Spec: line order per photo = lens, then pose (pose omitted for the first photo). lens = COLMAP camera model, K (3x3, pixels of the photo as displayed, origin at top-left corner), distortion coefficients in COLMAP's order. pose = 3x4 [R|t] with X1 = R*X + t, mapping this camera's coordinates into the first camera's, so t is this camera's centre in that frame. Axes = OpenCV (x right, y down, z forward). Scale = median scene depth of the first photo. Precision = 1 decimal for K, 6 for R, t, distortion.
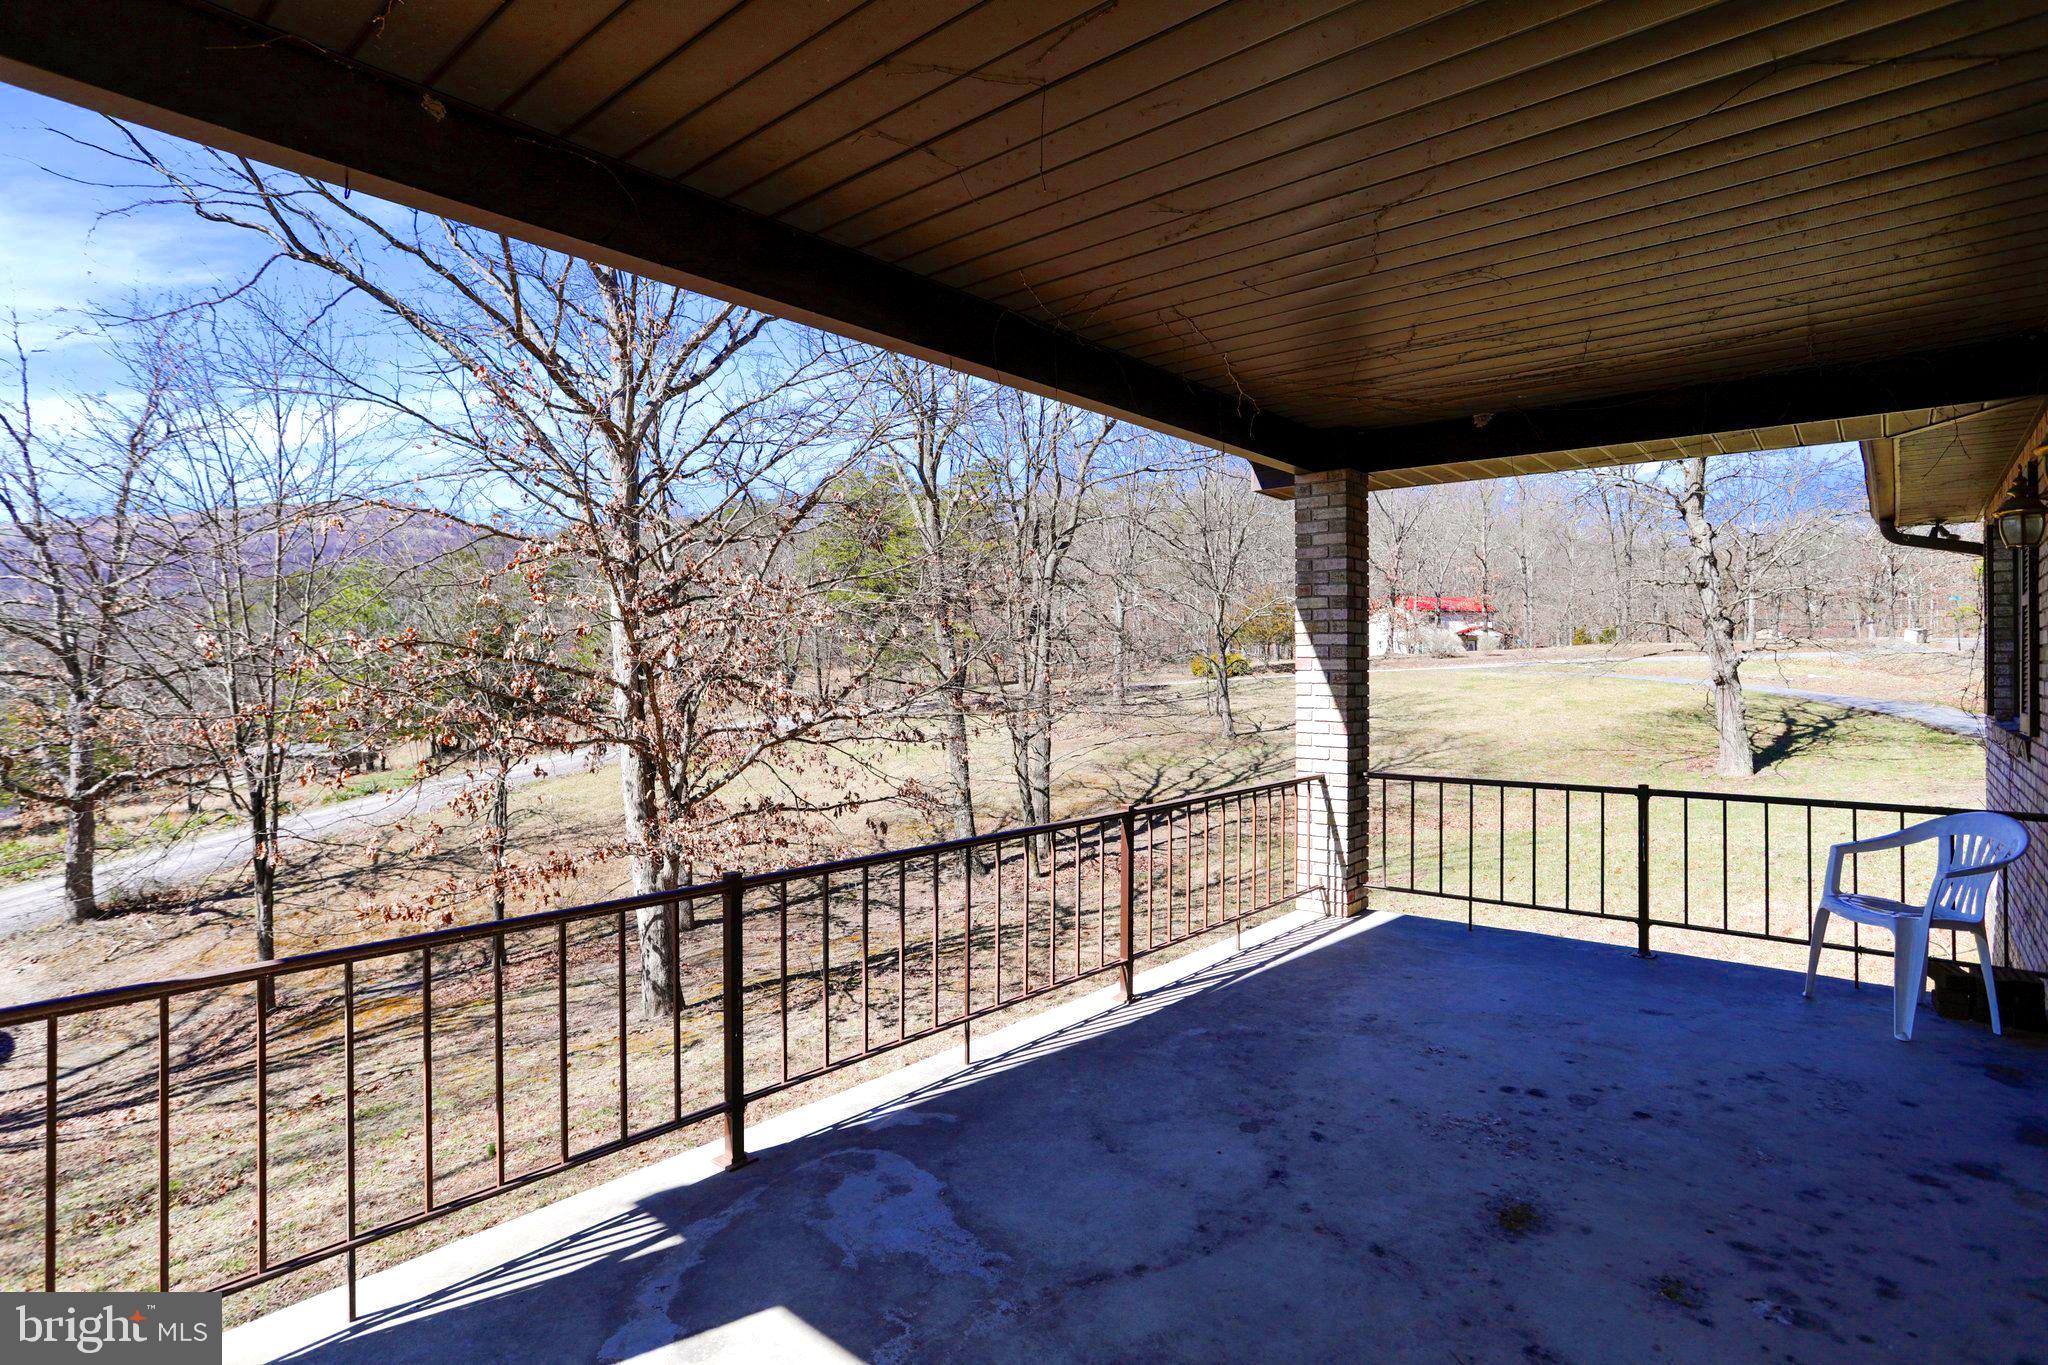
lens RADIAL K [[1040.3, 0, 1023.6], [0, 1040.3, 660.0], [0, 0, 1]] dist [-0.043027, 0.023226]
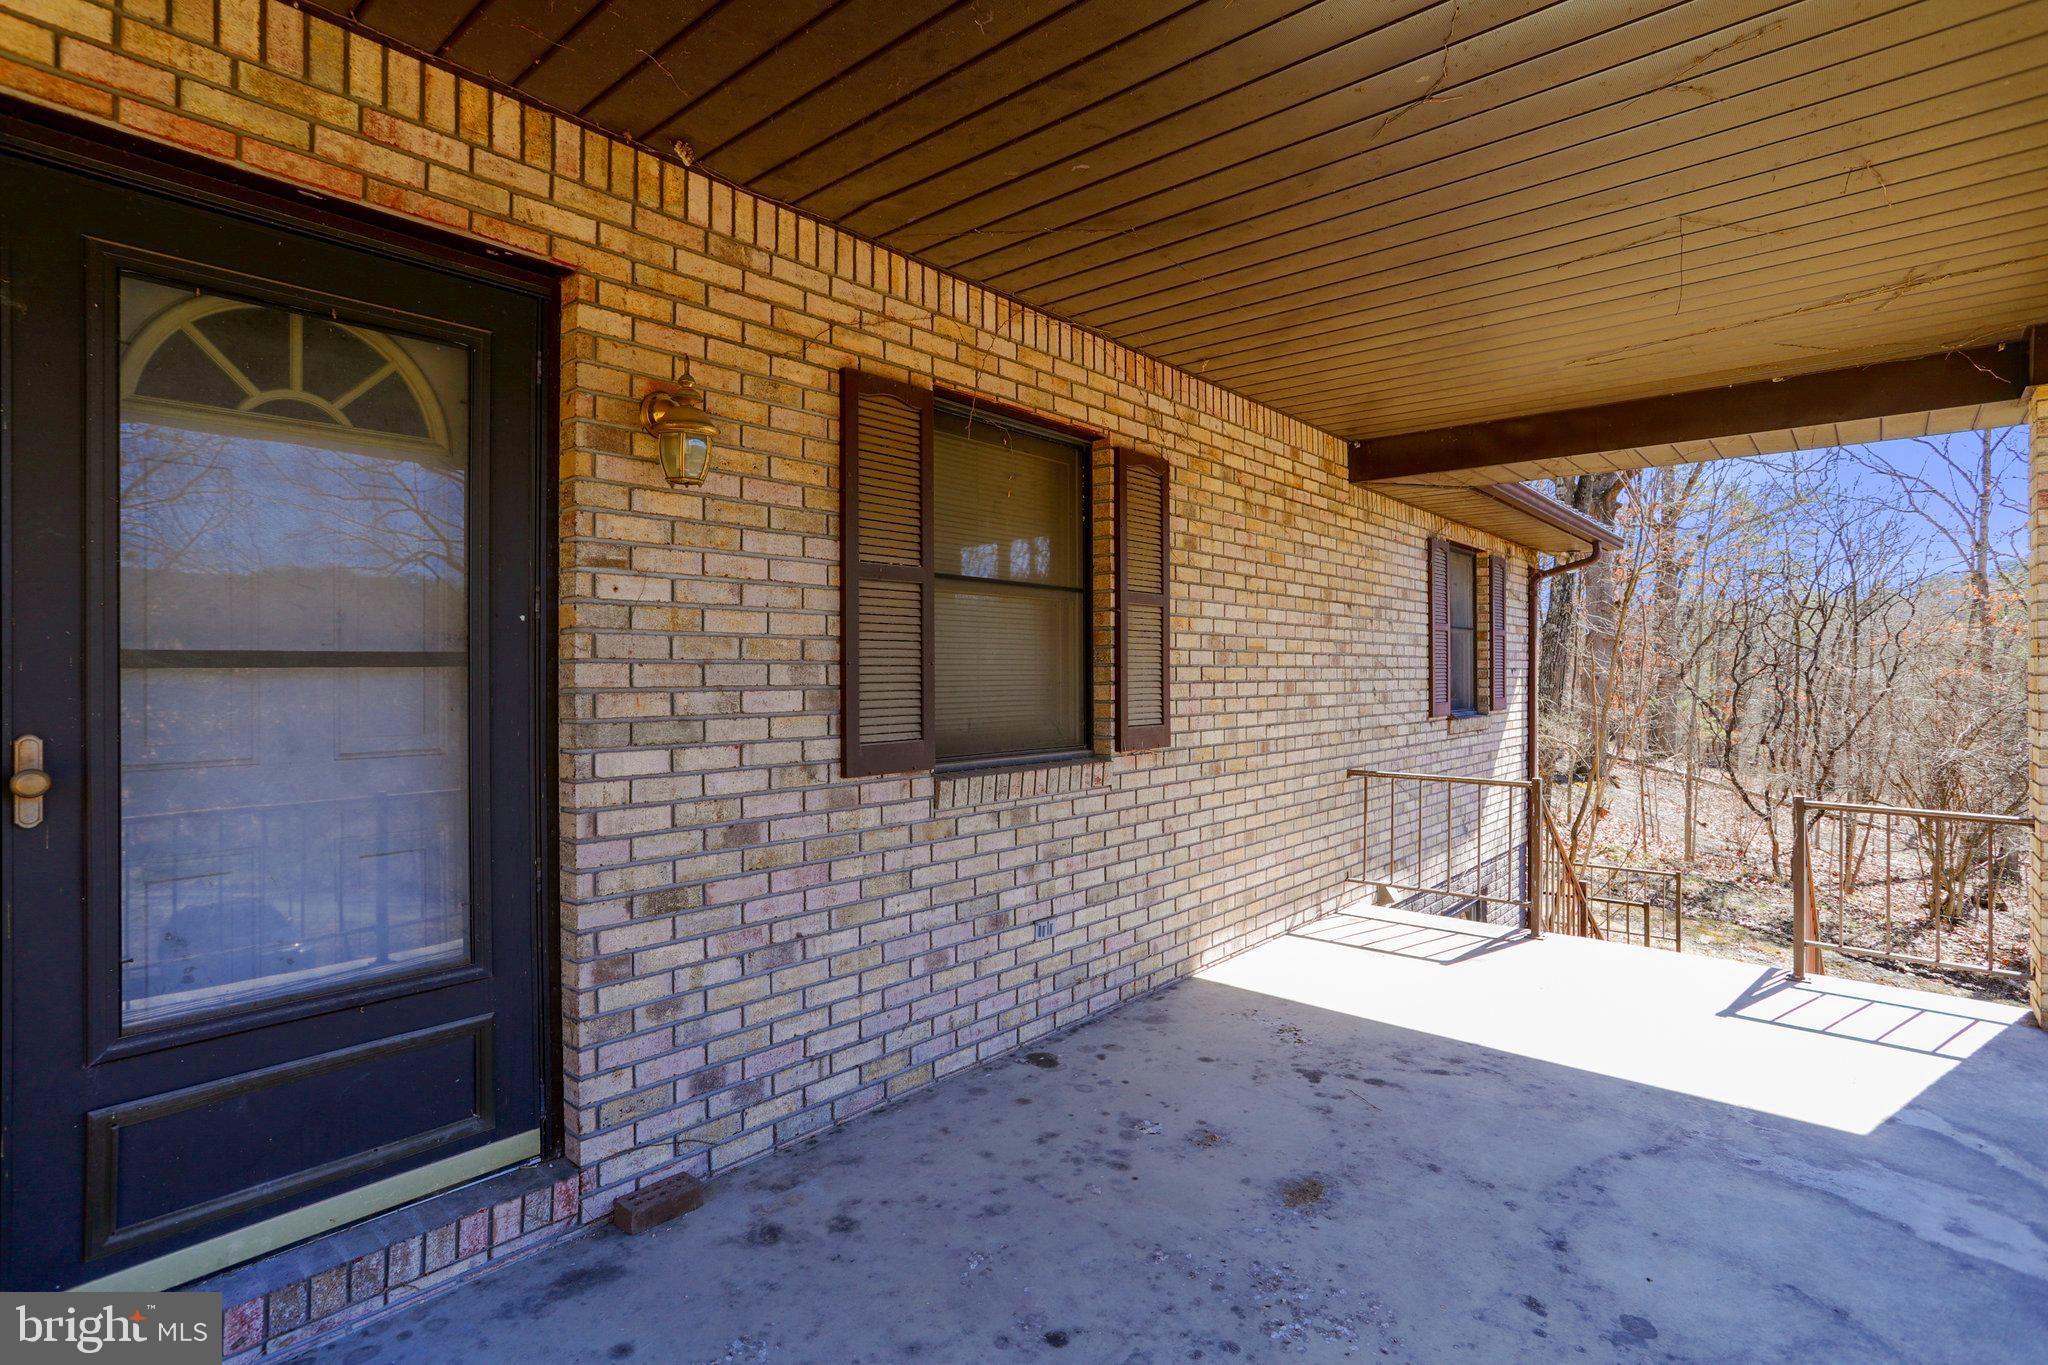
lens RADIAL K [[1003.6, 0, 1027.3], [0, 1003.6, 671.9], [0, 0, 1]] dist [-0.066245, 0.036693]
pose [[-0.999995, 0.001002, 0.003010, 0.475820], [0.000985, 0.999985, -0.005393, 0.011149], [-0.003016, -0.005390, -0.999981, 1.255329]]
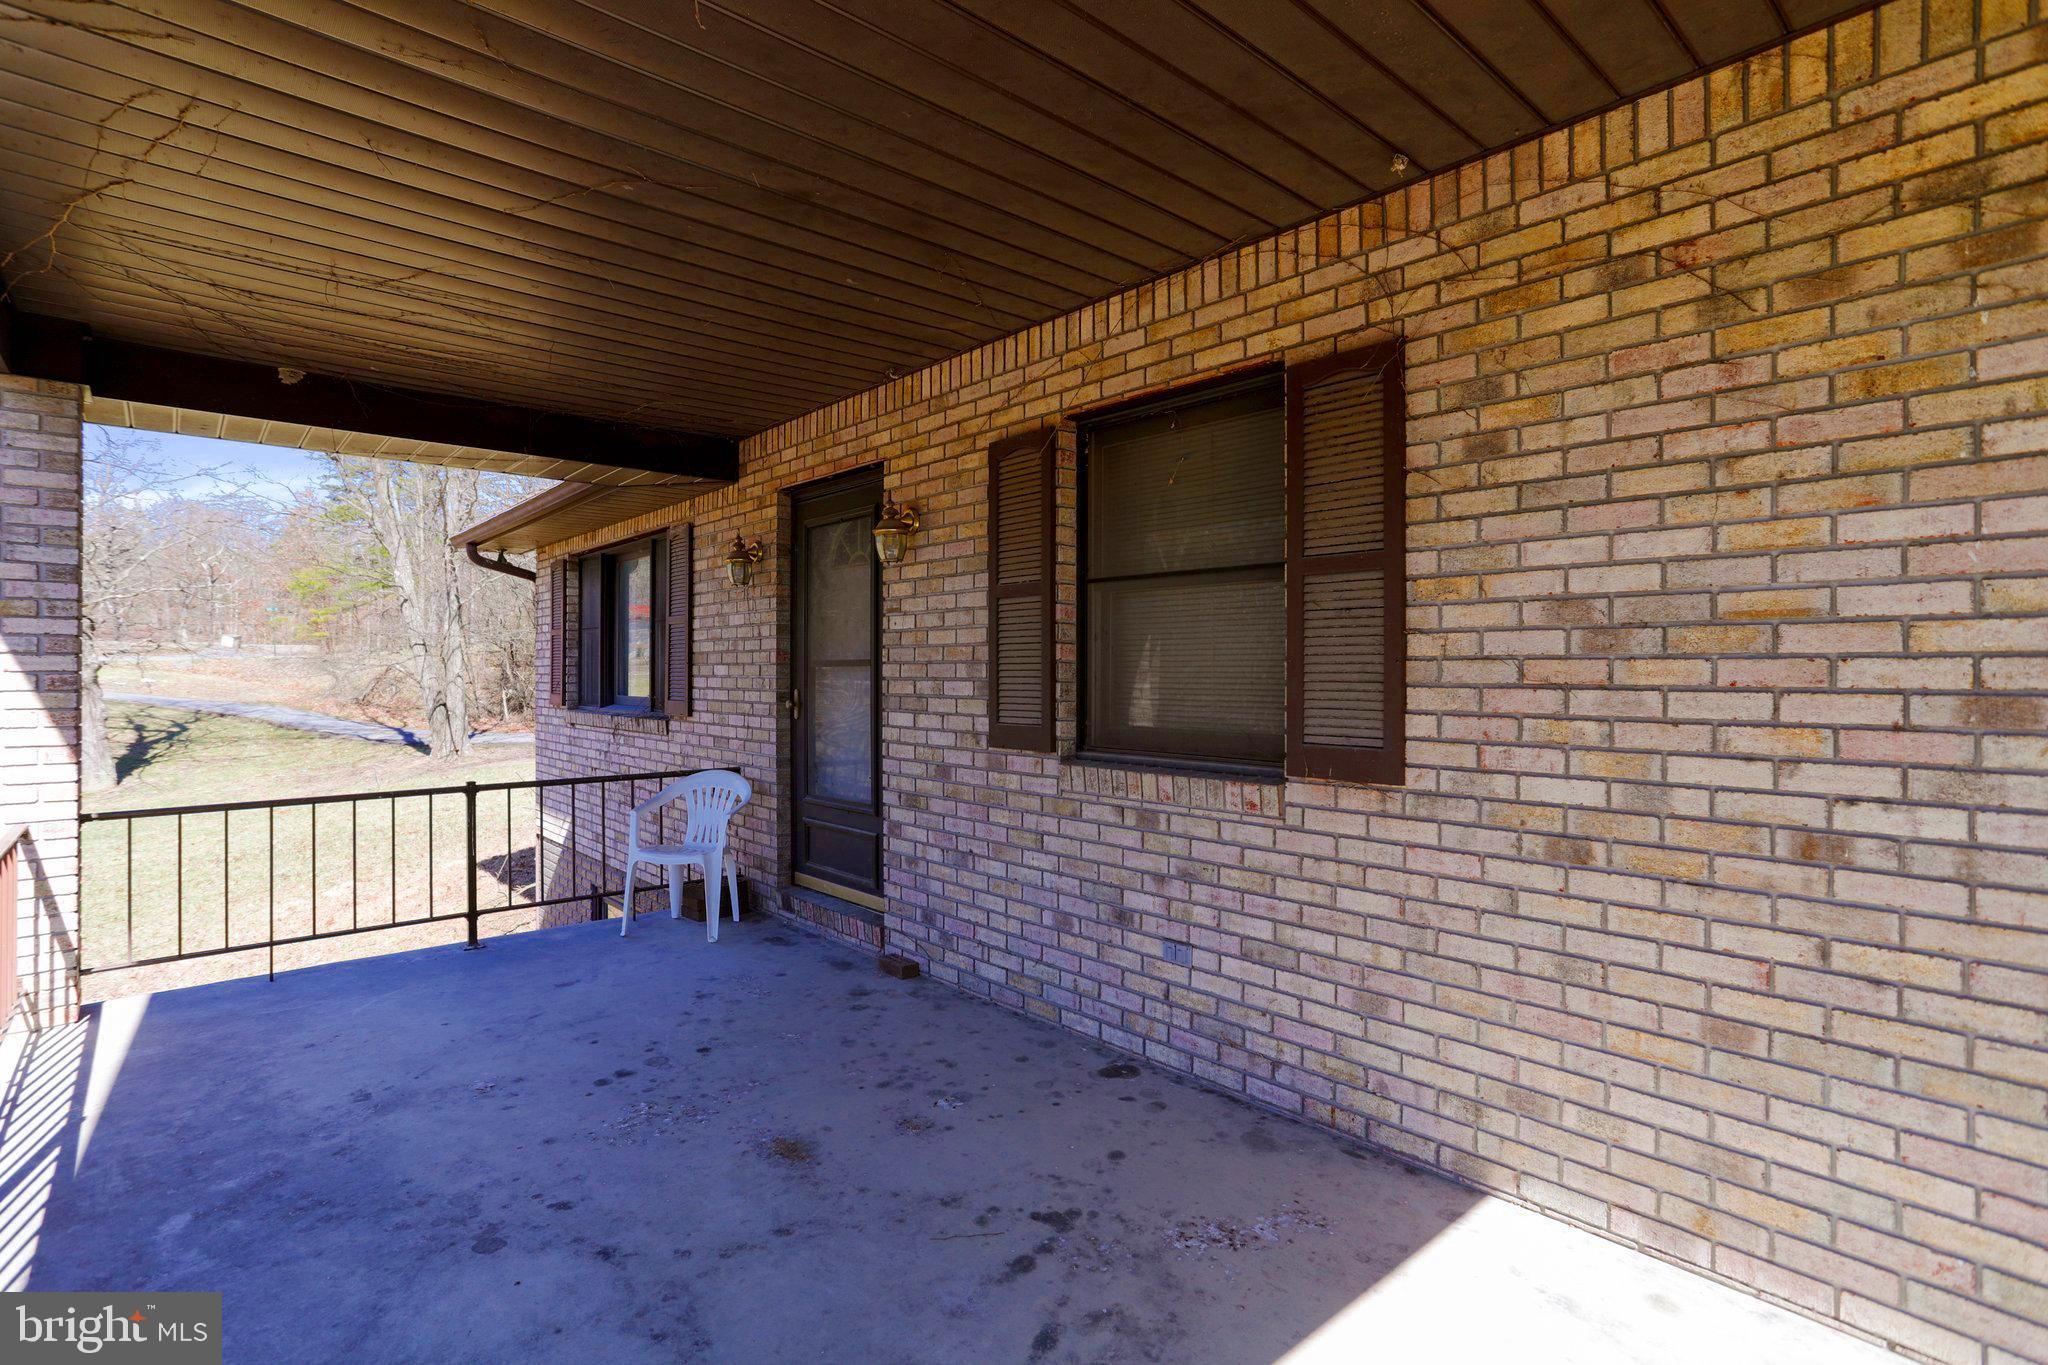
lens RADIAL K [[1003.6, 0, 1027.3], [0, 1003.6, 671.9], [0, 0, 1]] dist [-0.066245, 0.036693]
pose [[0.132989, -0.002532, 0.991114, -0.352736], [-0.004628, 0.999984, 0.003176, 0.007047], [-0.991107, -0.005009, 0.132975, 0.372925]]
